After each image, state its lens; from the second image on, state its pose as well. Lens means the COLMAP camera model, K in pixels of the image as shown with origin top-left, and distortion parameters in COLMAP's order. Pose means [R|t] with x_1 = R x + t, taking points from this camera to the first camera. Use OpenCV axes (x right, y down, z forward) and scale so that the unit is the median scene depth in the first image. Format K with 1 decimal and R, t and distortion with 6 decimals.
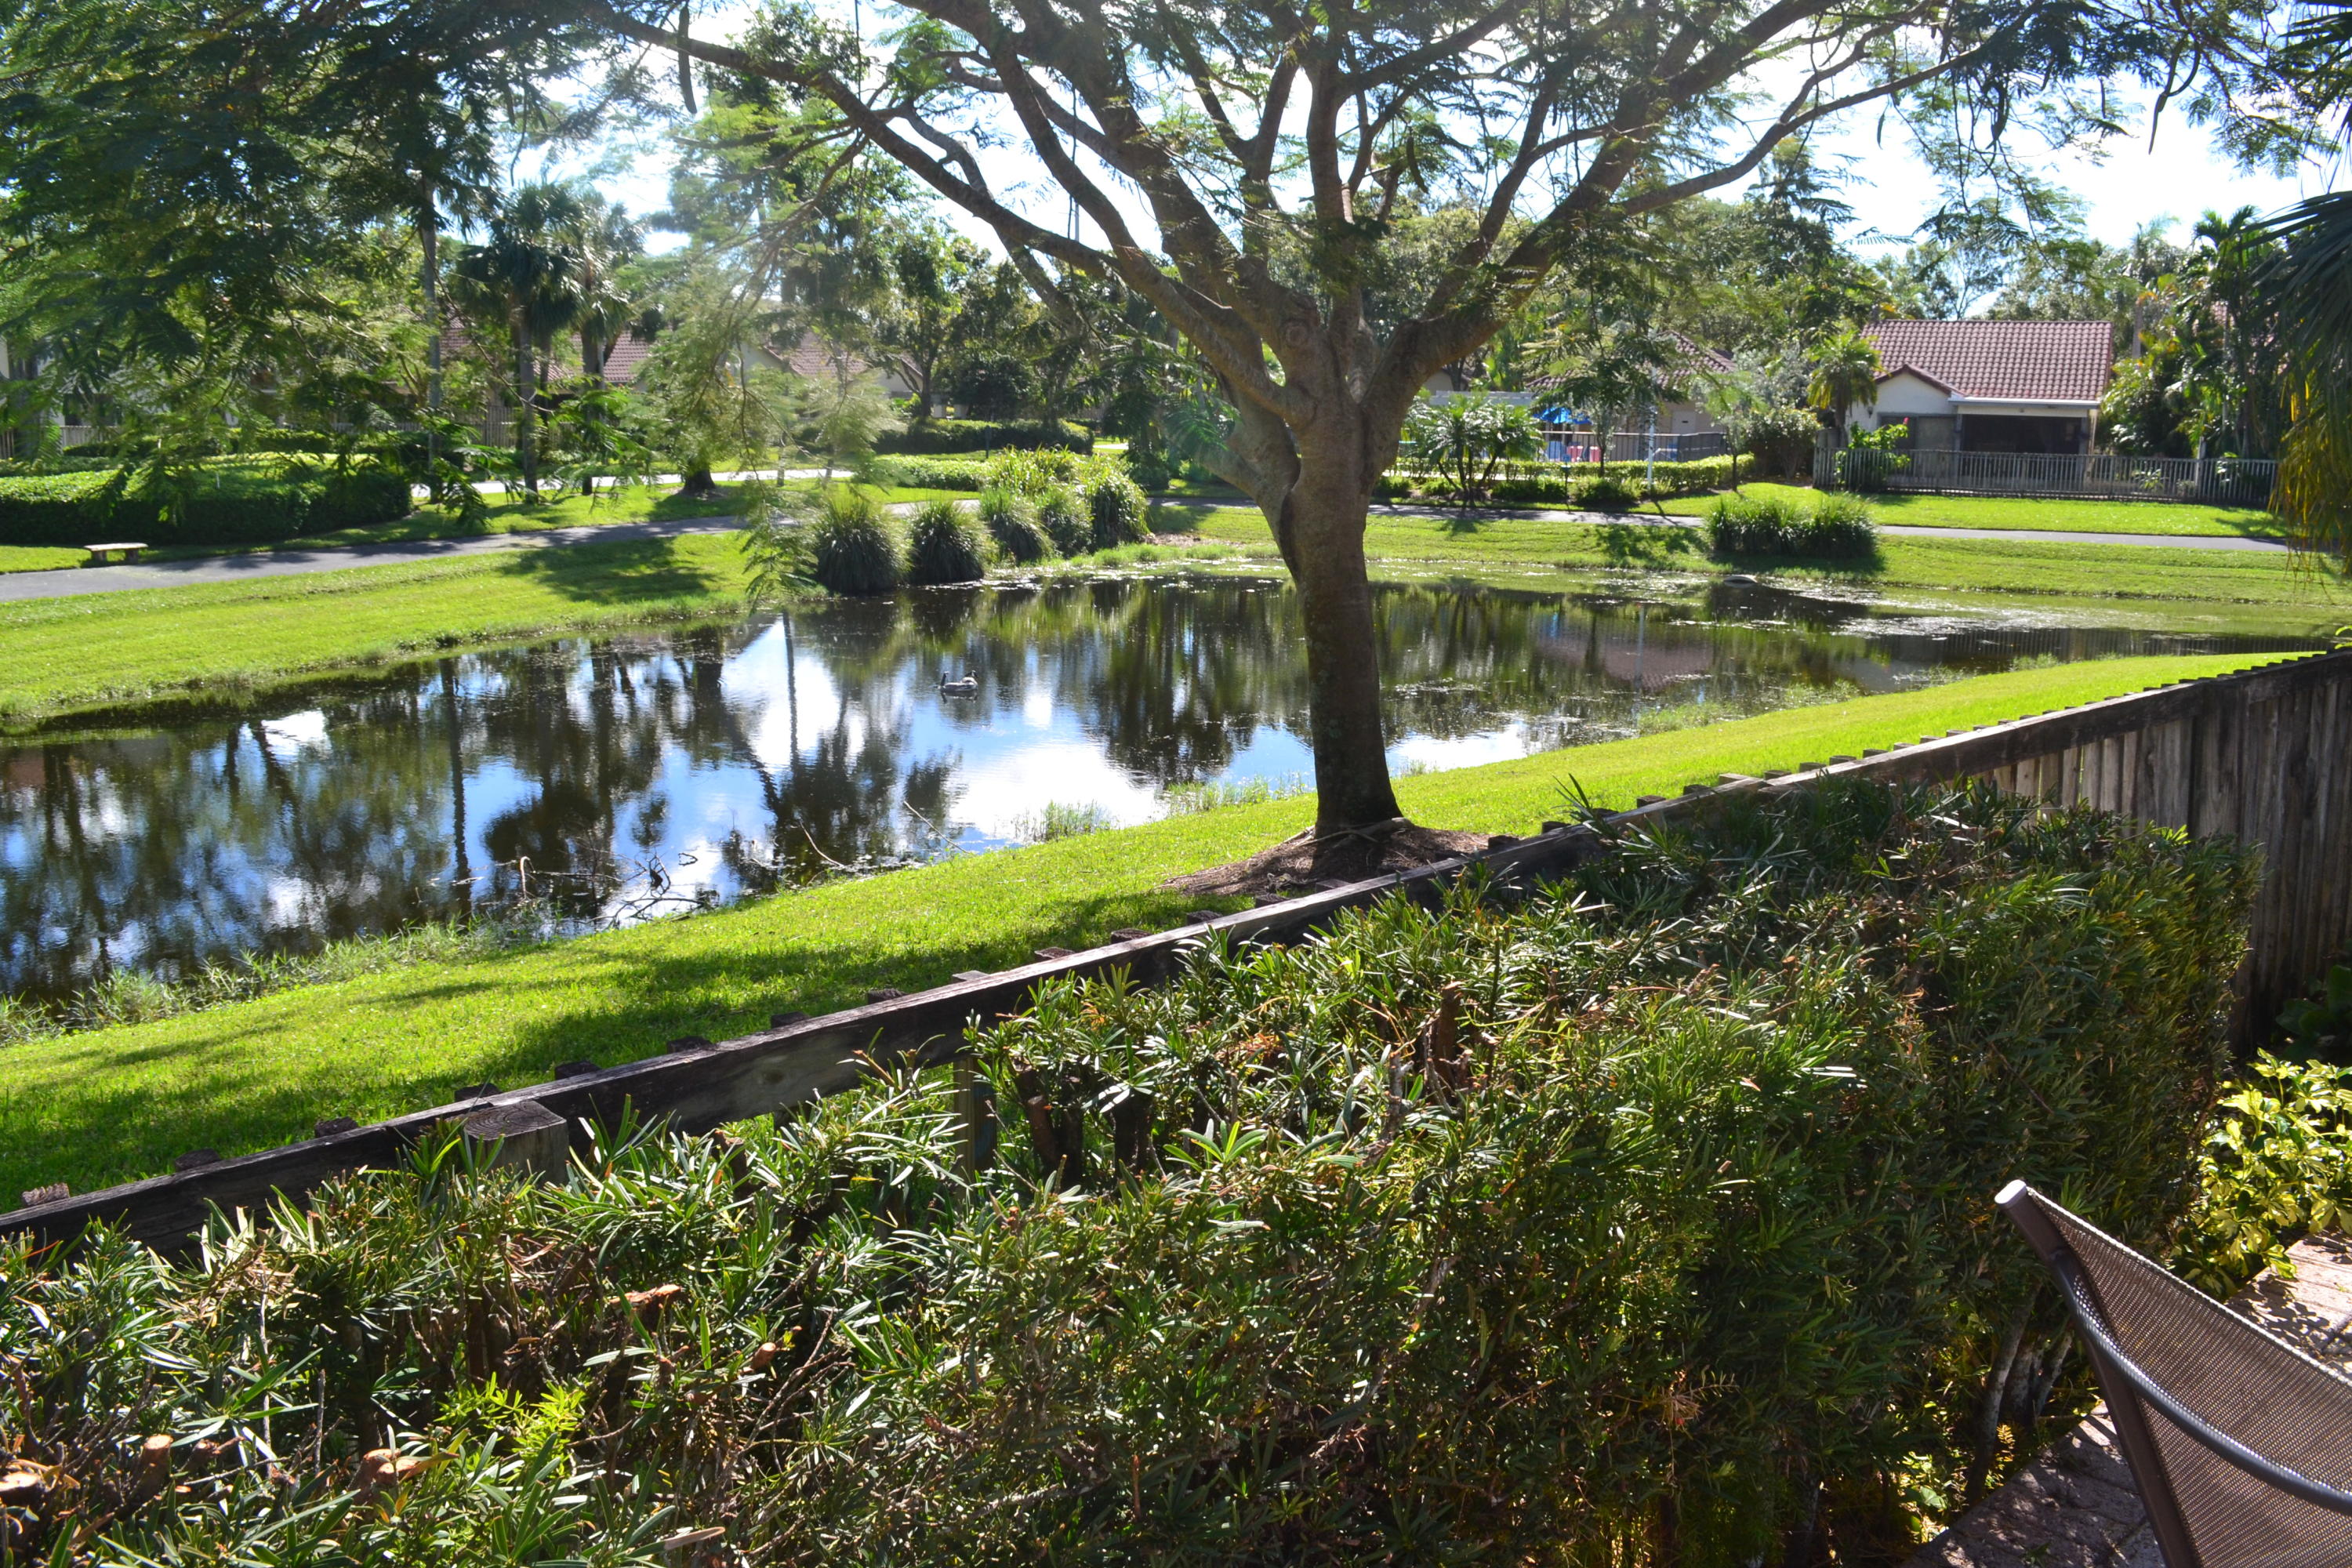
lens RADIAL K [[1886.4, 0, 1174.7], [0, 1886.4, 781.0], [0, 0, 1]] dist [-0.089773, 0.016886]
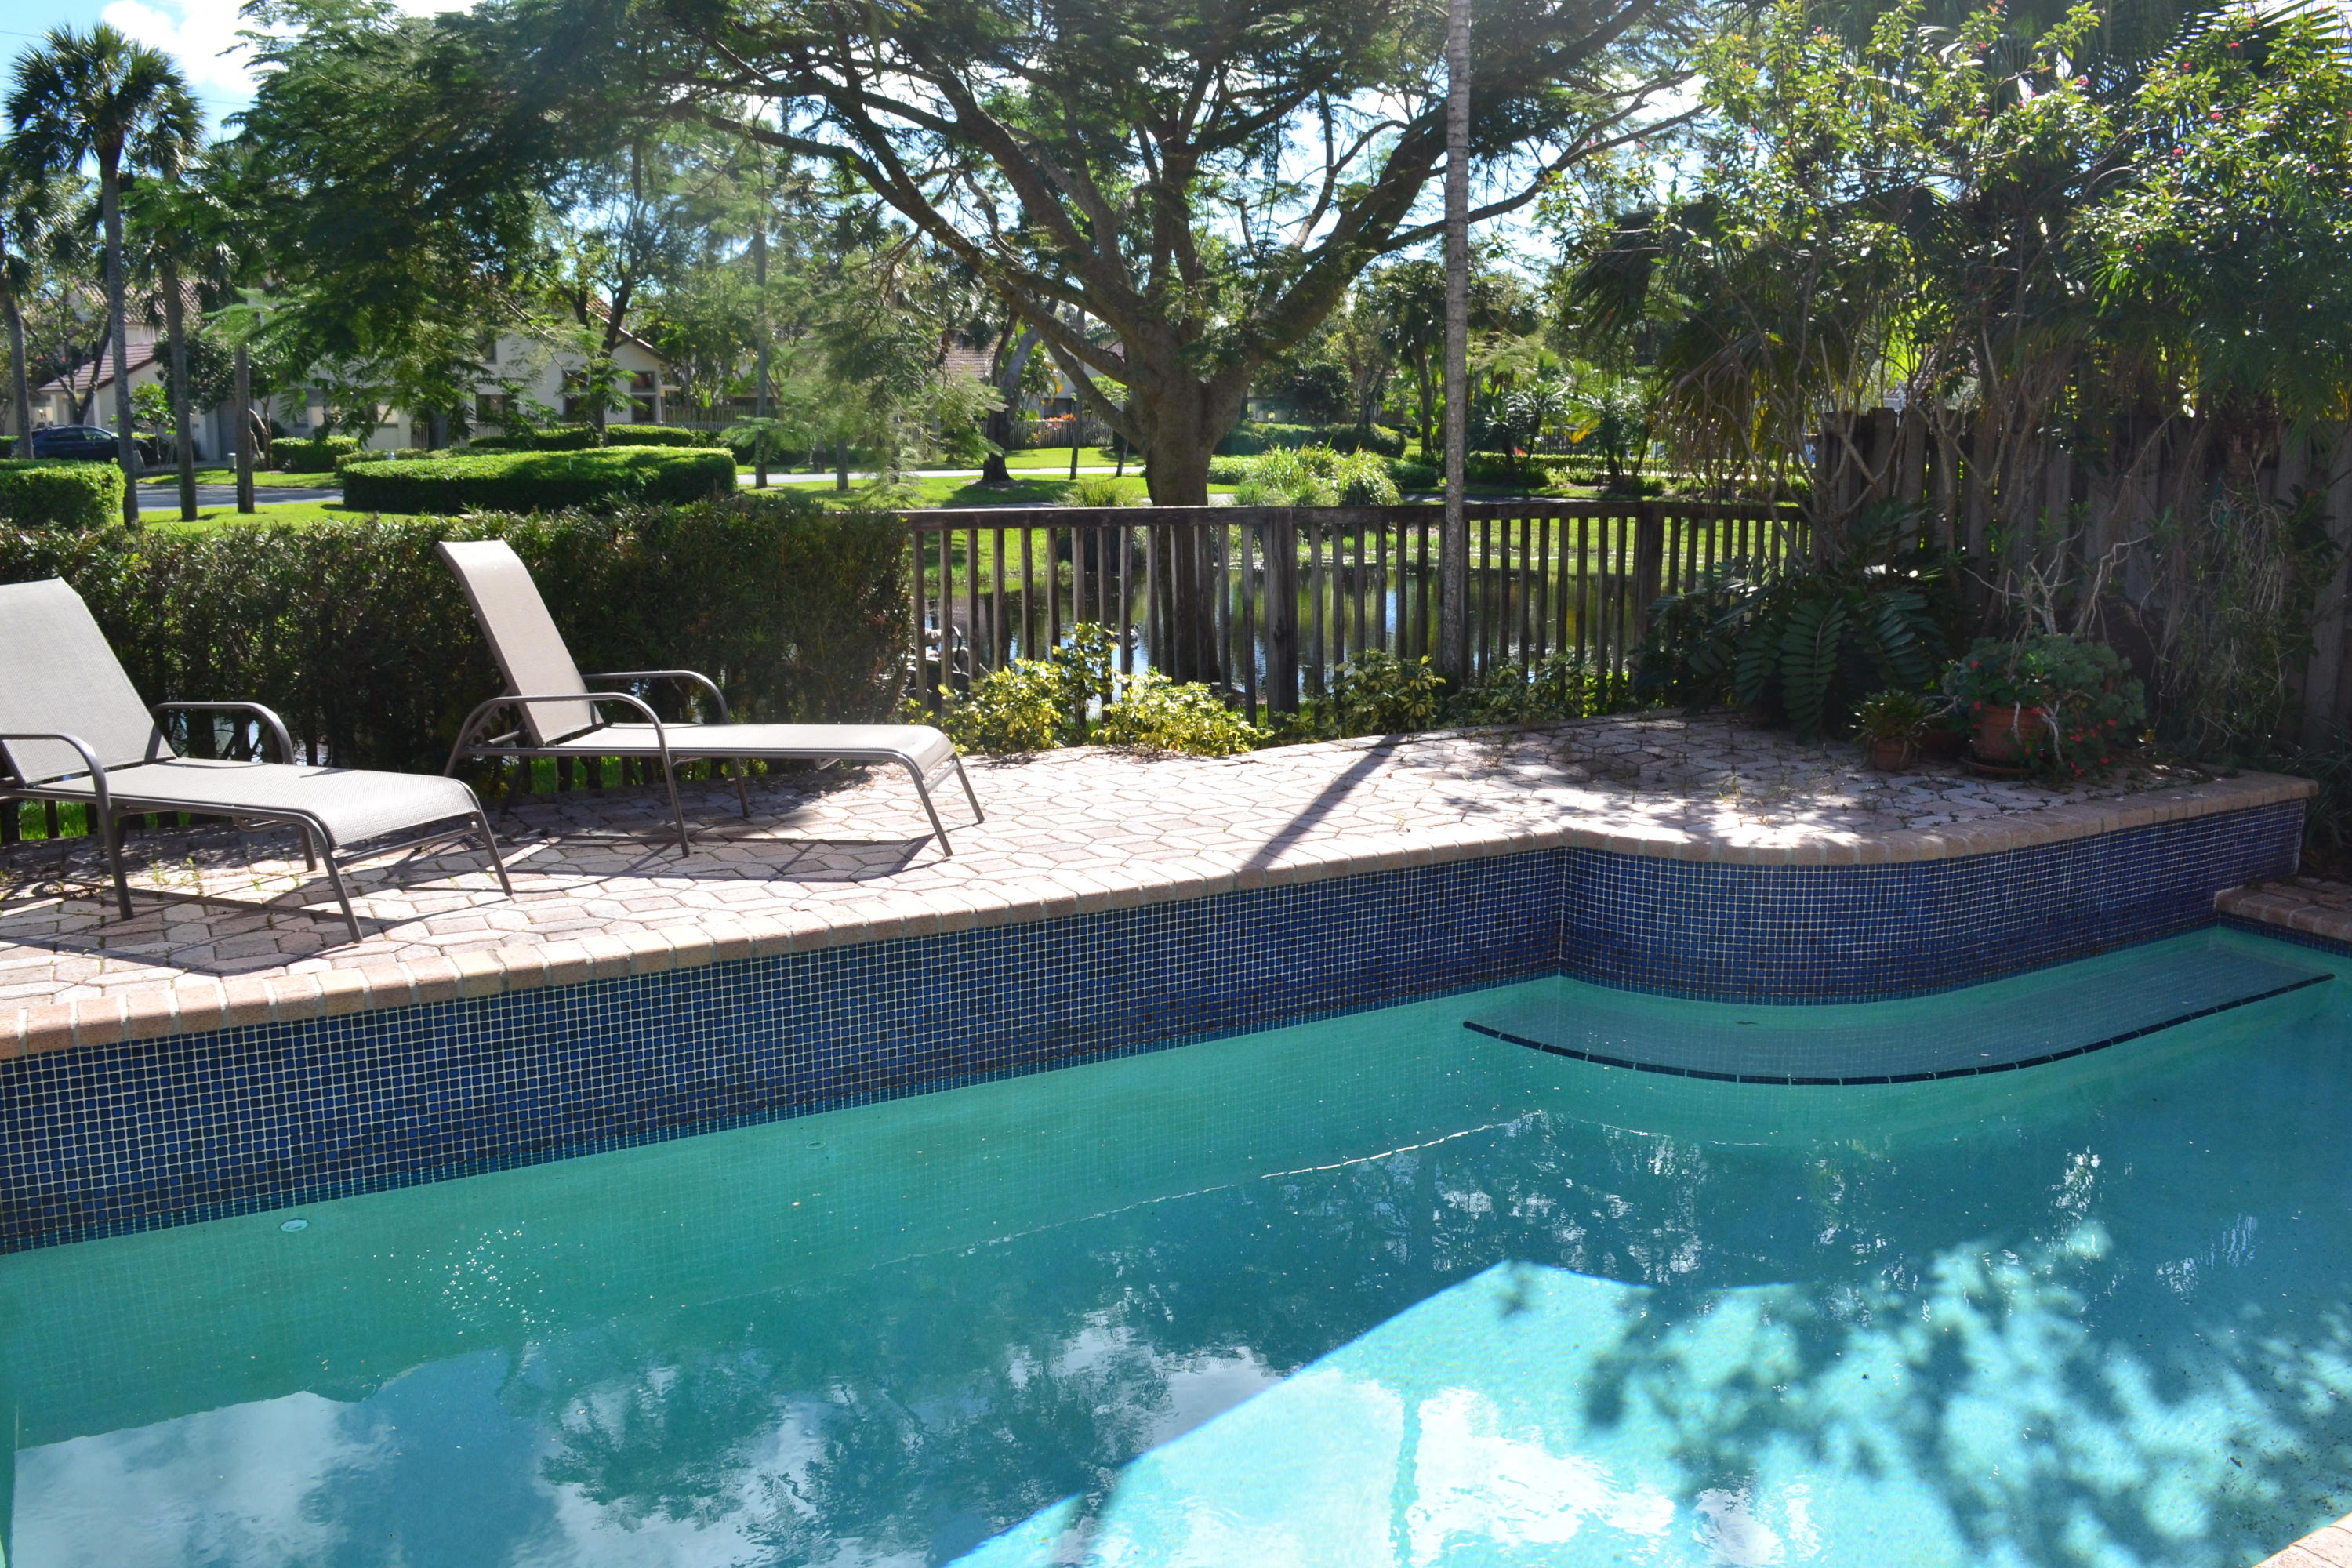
lens RADIAL K [[1886.4, 0, 1174.7], [0, 1886.4, 781.0], [0, 0, 1]] dist [-0.089773, 0.016886]
pose [[0.980434, 0.035723, -0.193582, 0.072645], [-0.036749, 0.999323, -0.001709, 0.020305], [0.193390, 0.008790, 0.981083, -0.074207]]
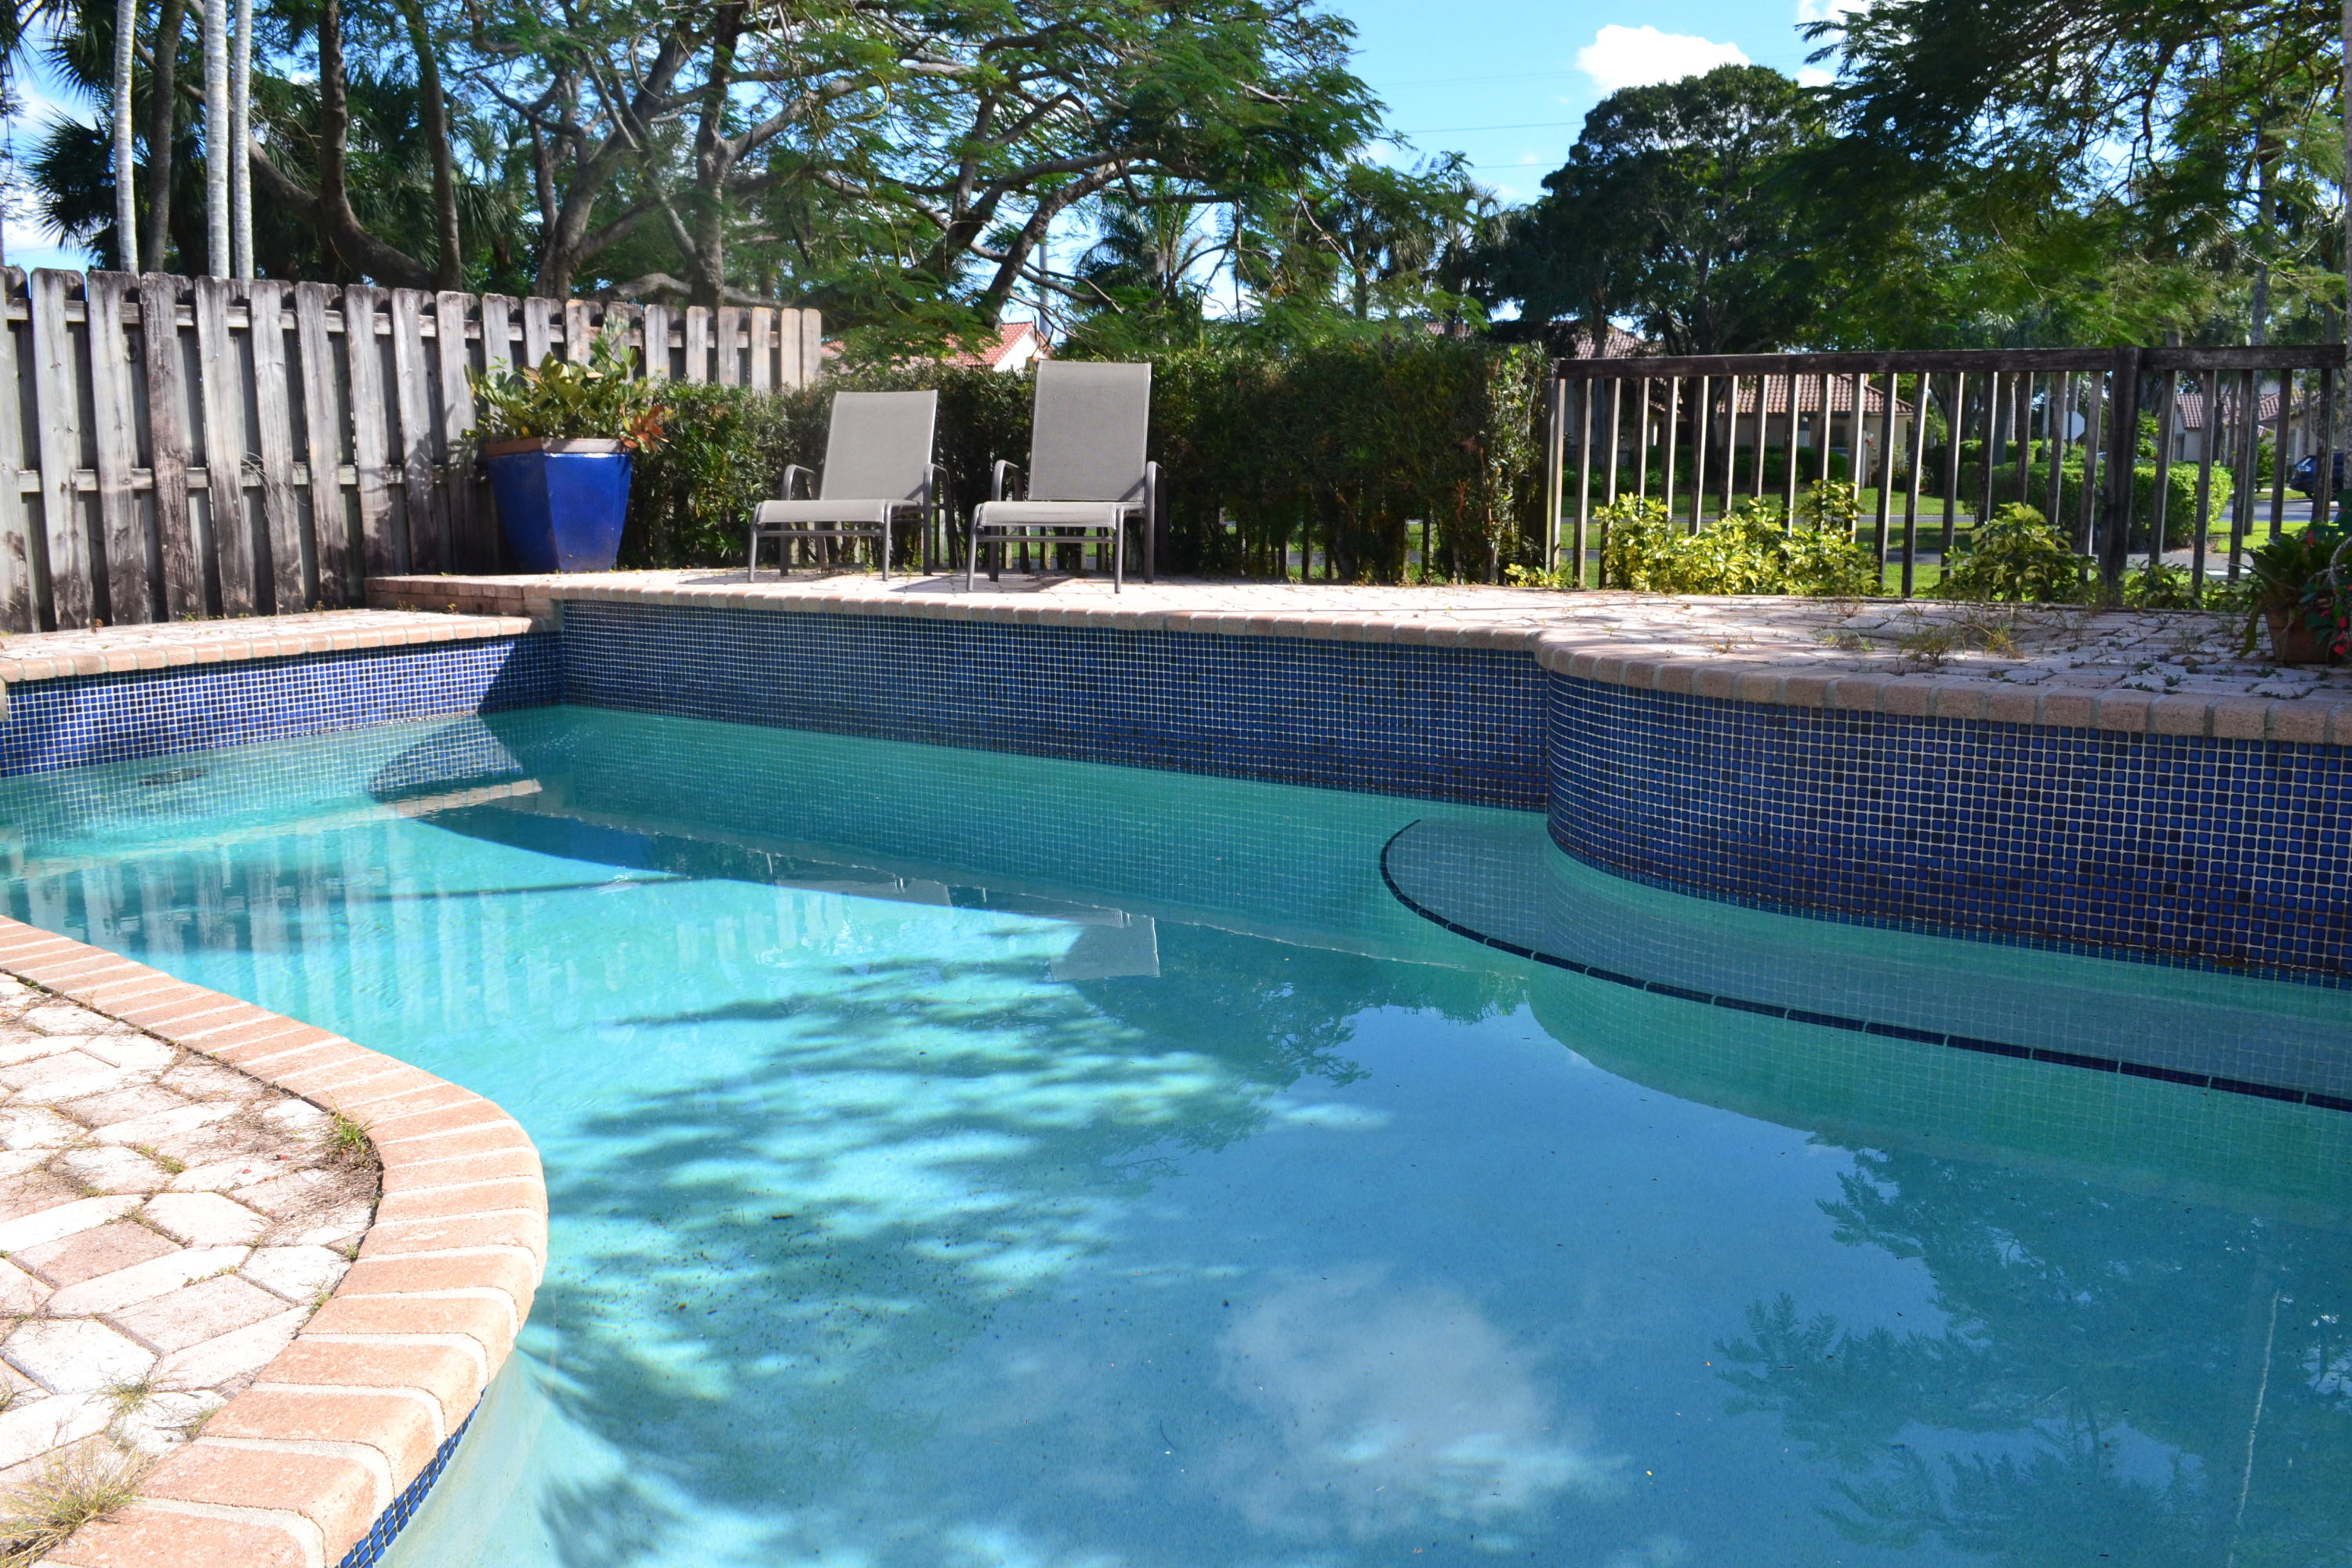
lens RADIAL K [[1886.4, 0, 1174.7], [0, 1886.4, 781.0], [0, 0, 1]] dist [-0.089773, 0.016886]
pose [[0.191081, 0.148600, -0.970261, 0.159612], [-0.180568, 0.976926, 0.114061, 0.024000], [0.964823, 0.153403, 0.213505, 0.000586]]
